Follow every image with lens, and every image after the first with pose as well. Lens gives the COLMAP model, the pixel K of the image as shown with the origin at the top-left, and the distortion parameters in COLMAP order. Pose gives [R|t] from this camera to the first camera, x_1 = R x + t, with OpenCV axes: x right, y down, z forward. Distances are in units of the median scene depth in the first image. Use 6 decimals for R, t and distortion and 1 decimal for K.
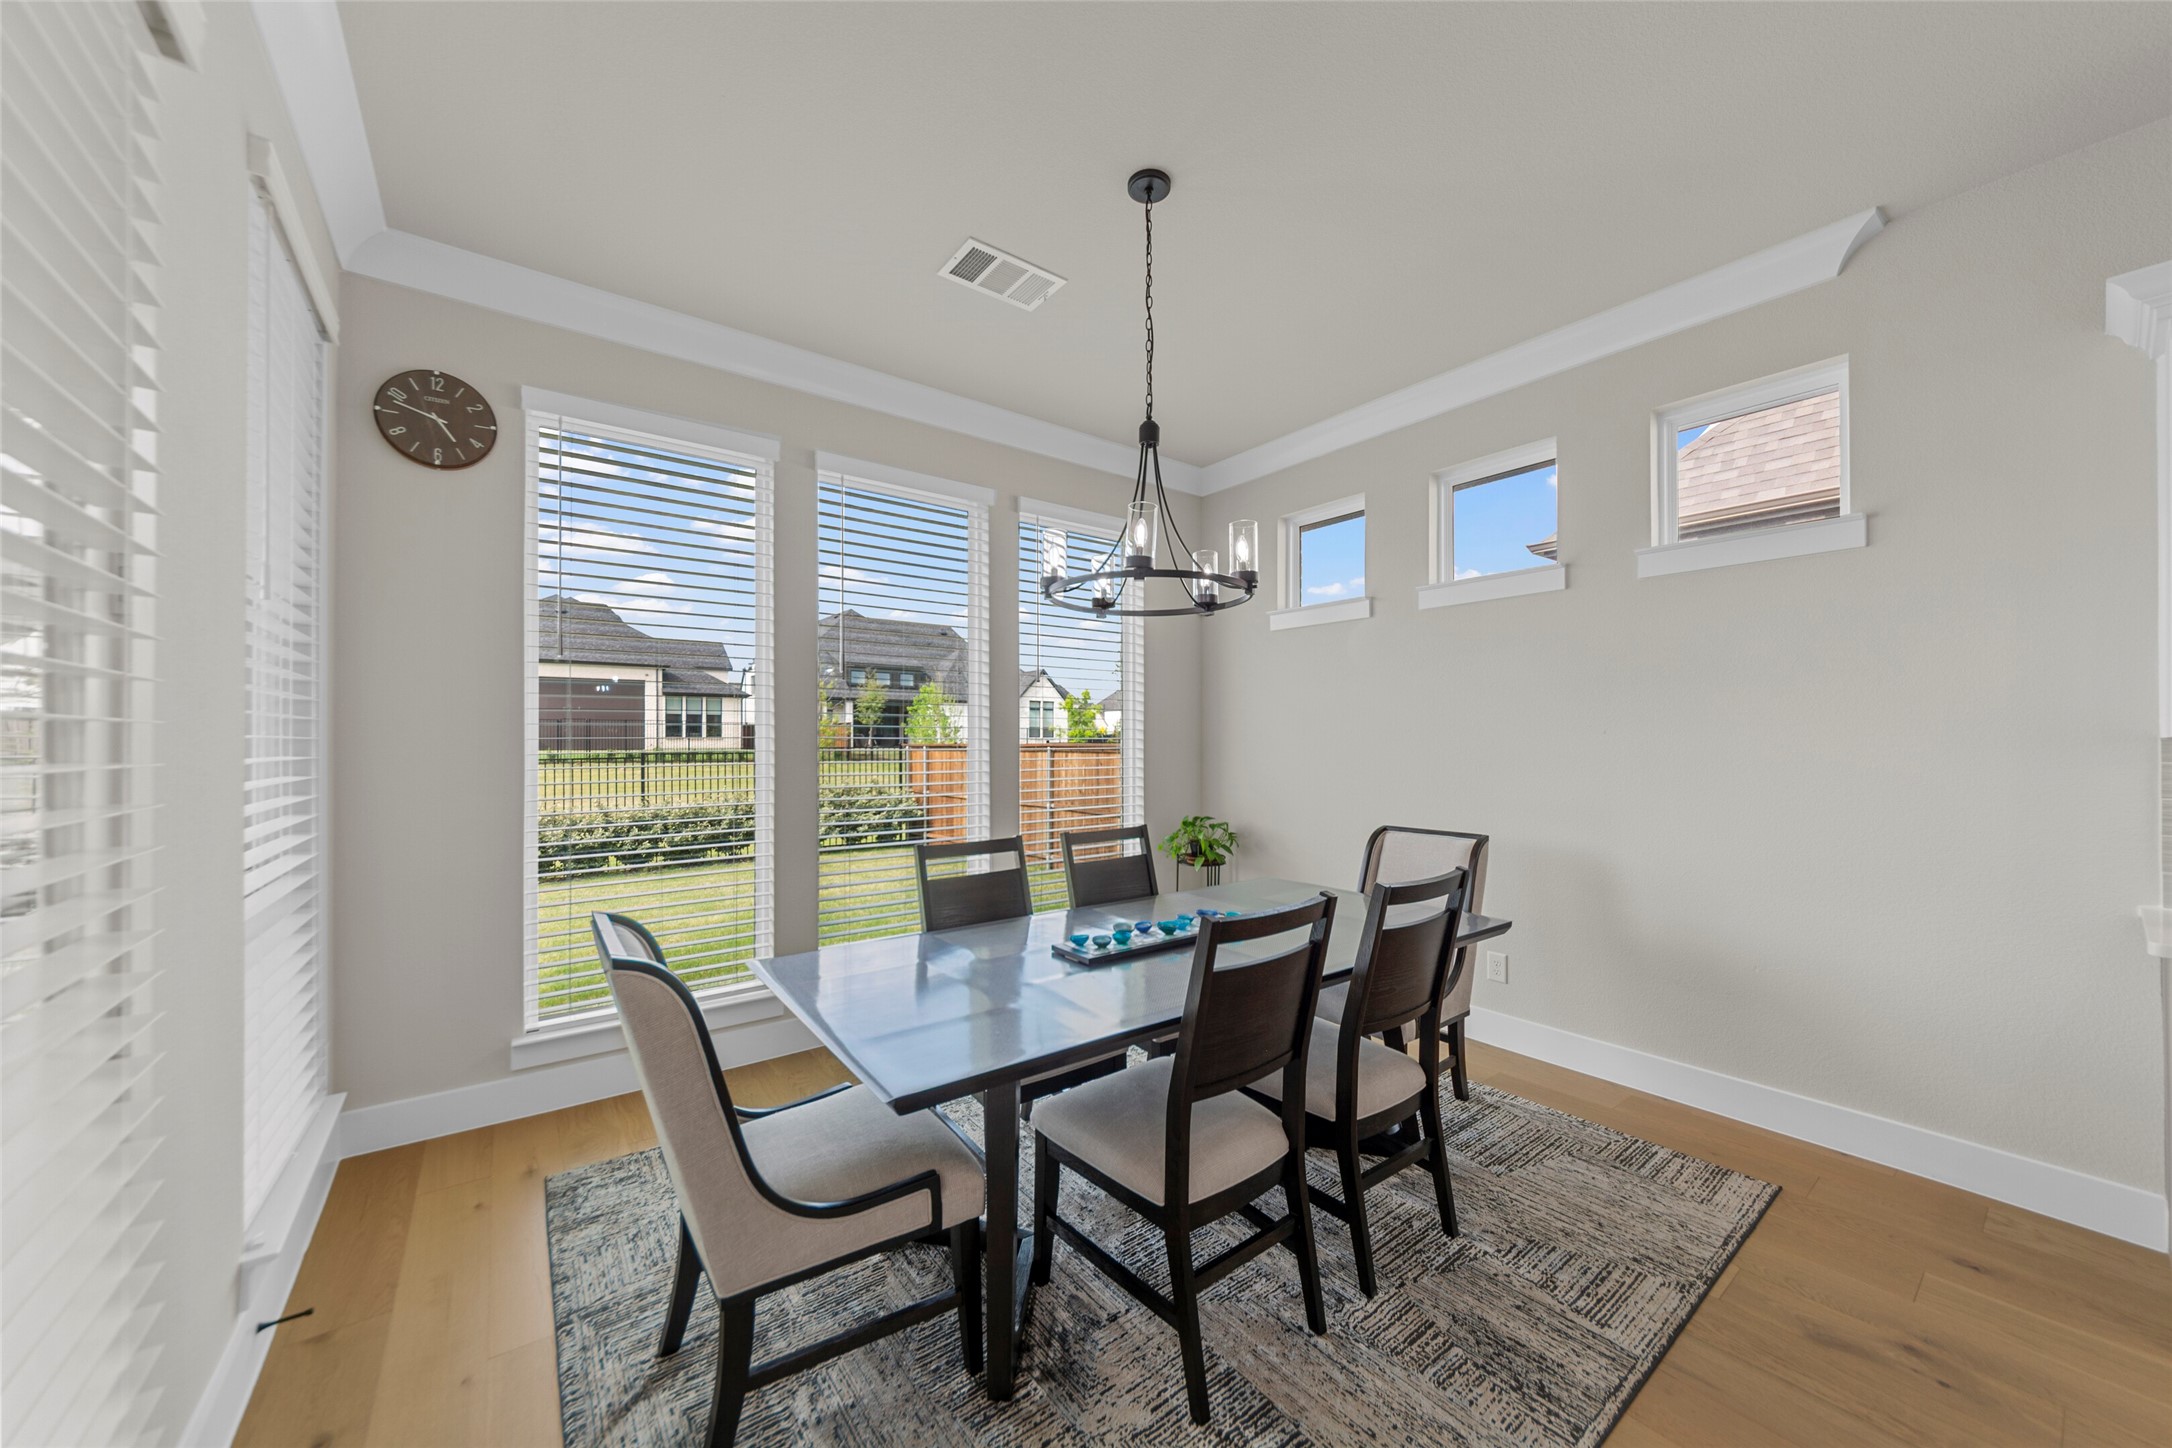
lens RADIAL K [[770.8, 0, 1090.6], [0, 770.8, 733.0], [0, 0, 1]] dist [-0.000844, 0.000069]
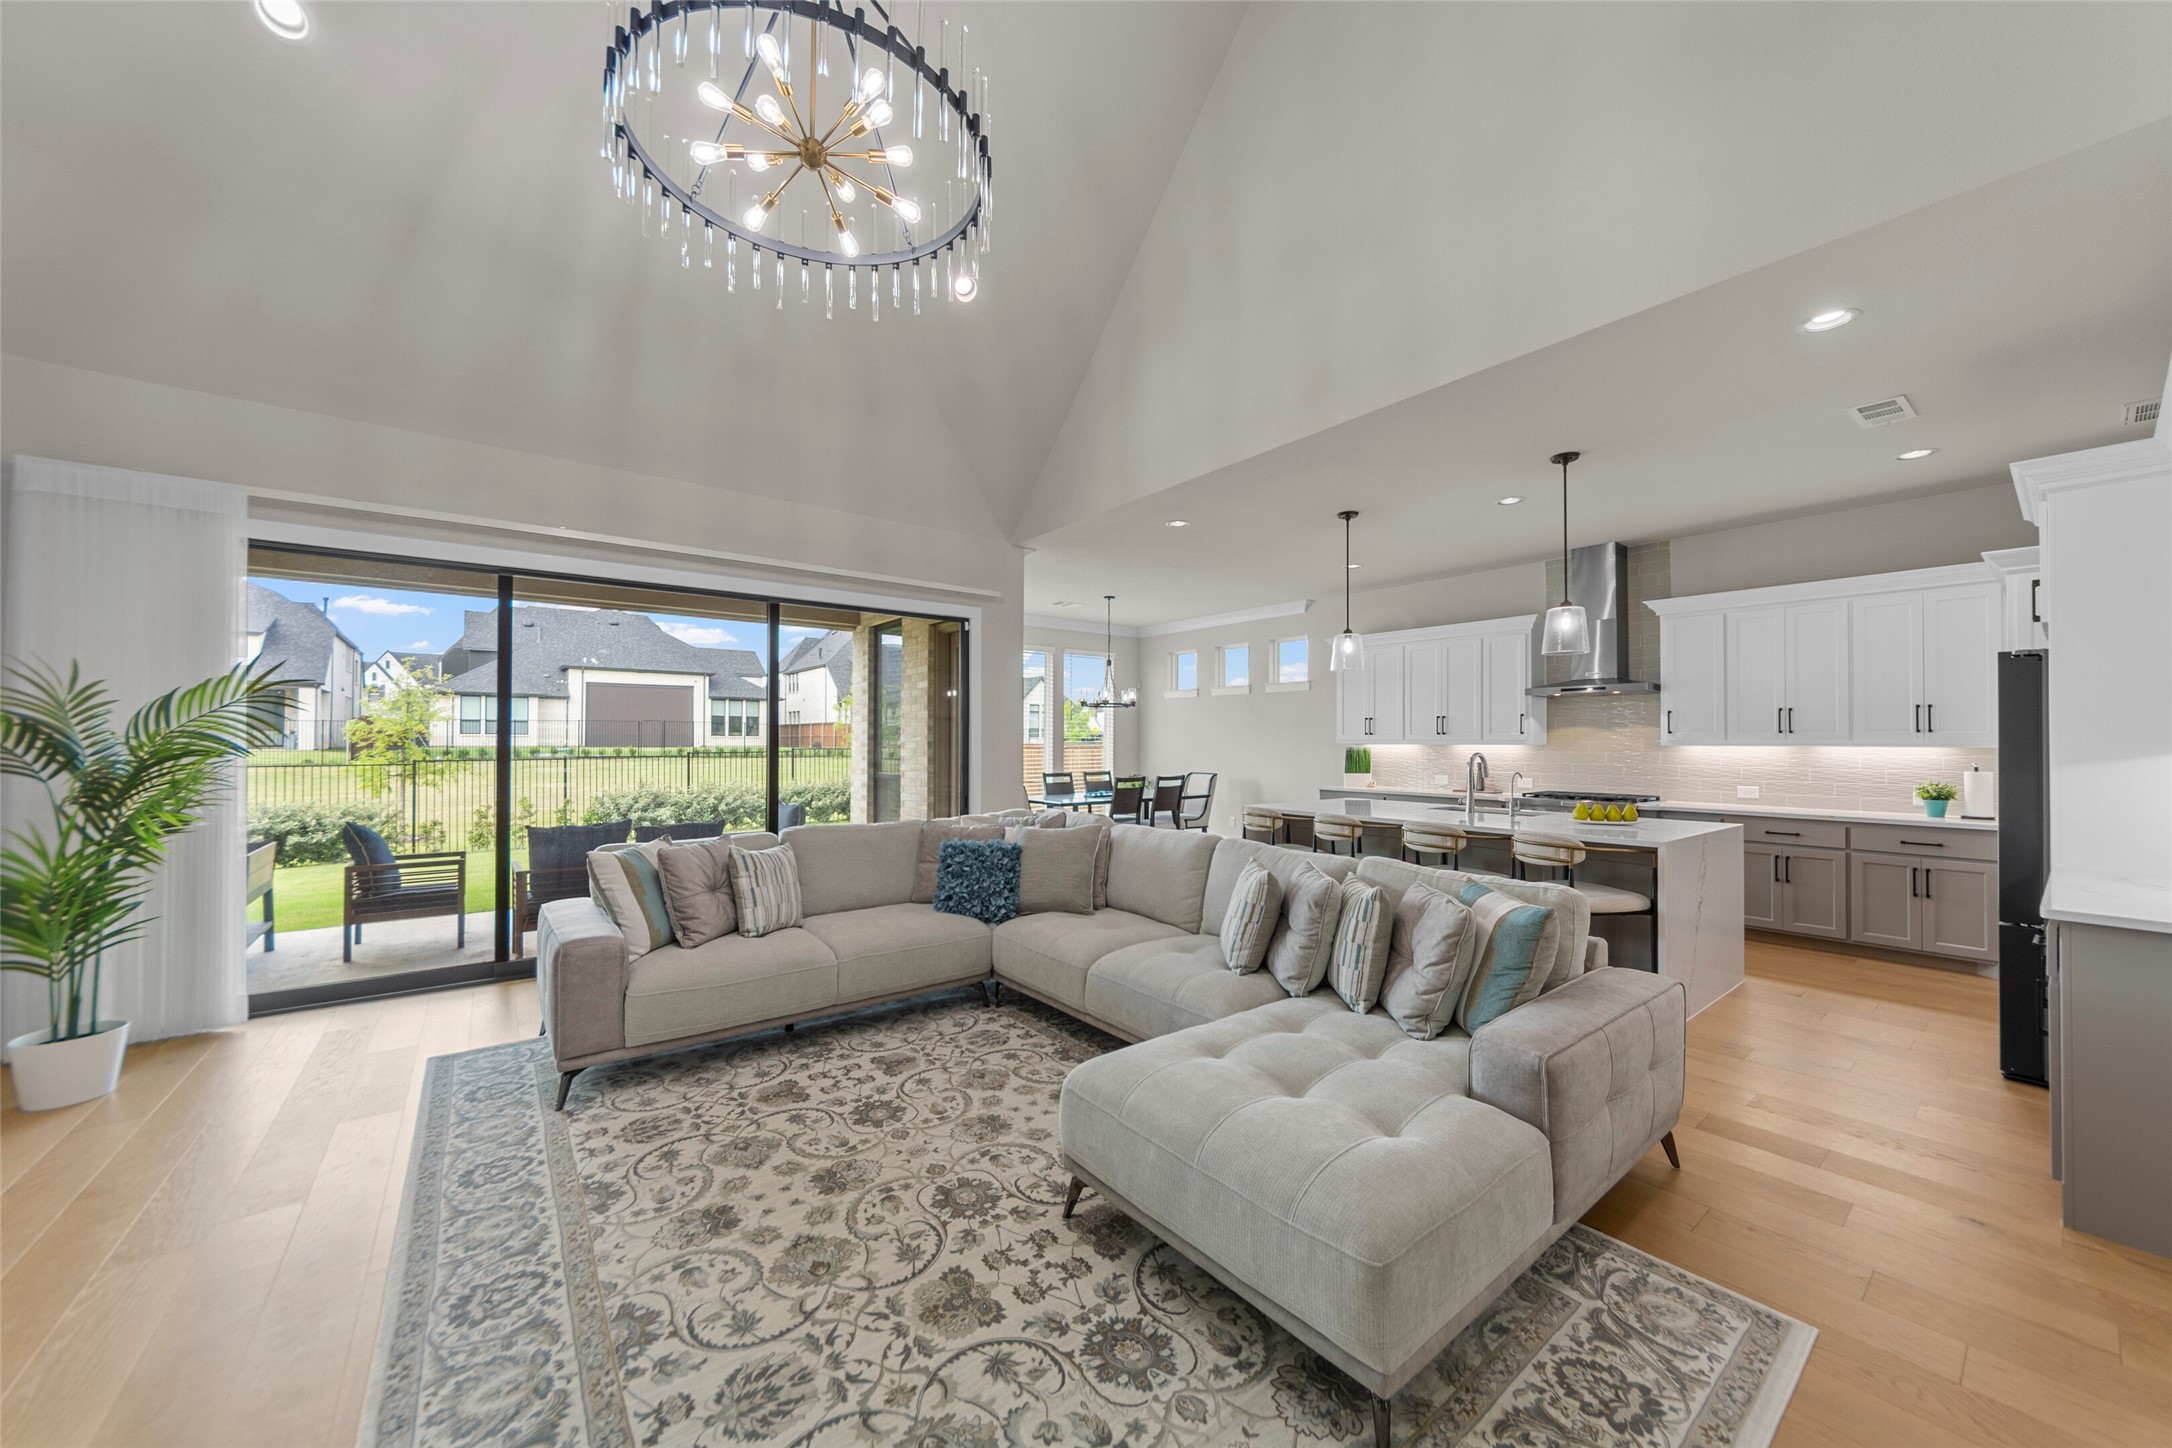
lens RADIAL K [[770.8, 0, 1090.6], [0, 770.8, 733.0], [0, 0, 1]] dist [-0.000844, 0.000069]
pose [[0.999957, 0.004067, 0.008277, -0.002260], [-0.004075, 0.999991, 0.000900, -0.002336], [-0.008273, -0.000933, 0.999965, -0.141143]]
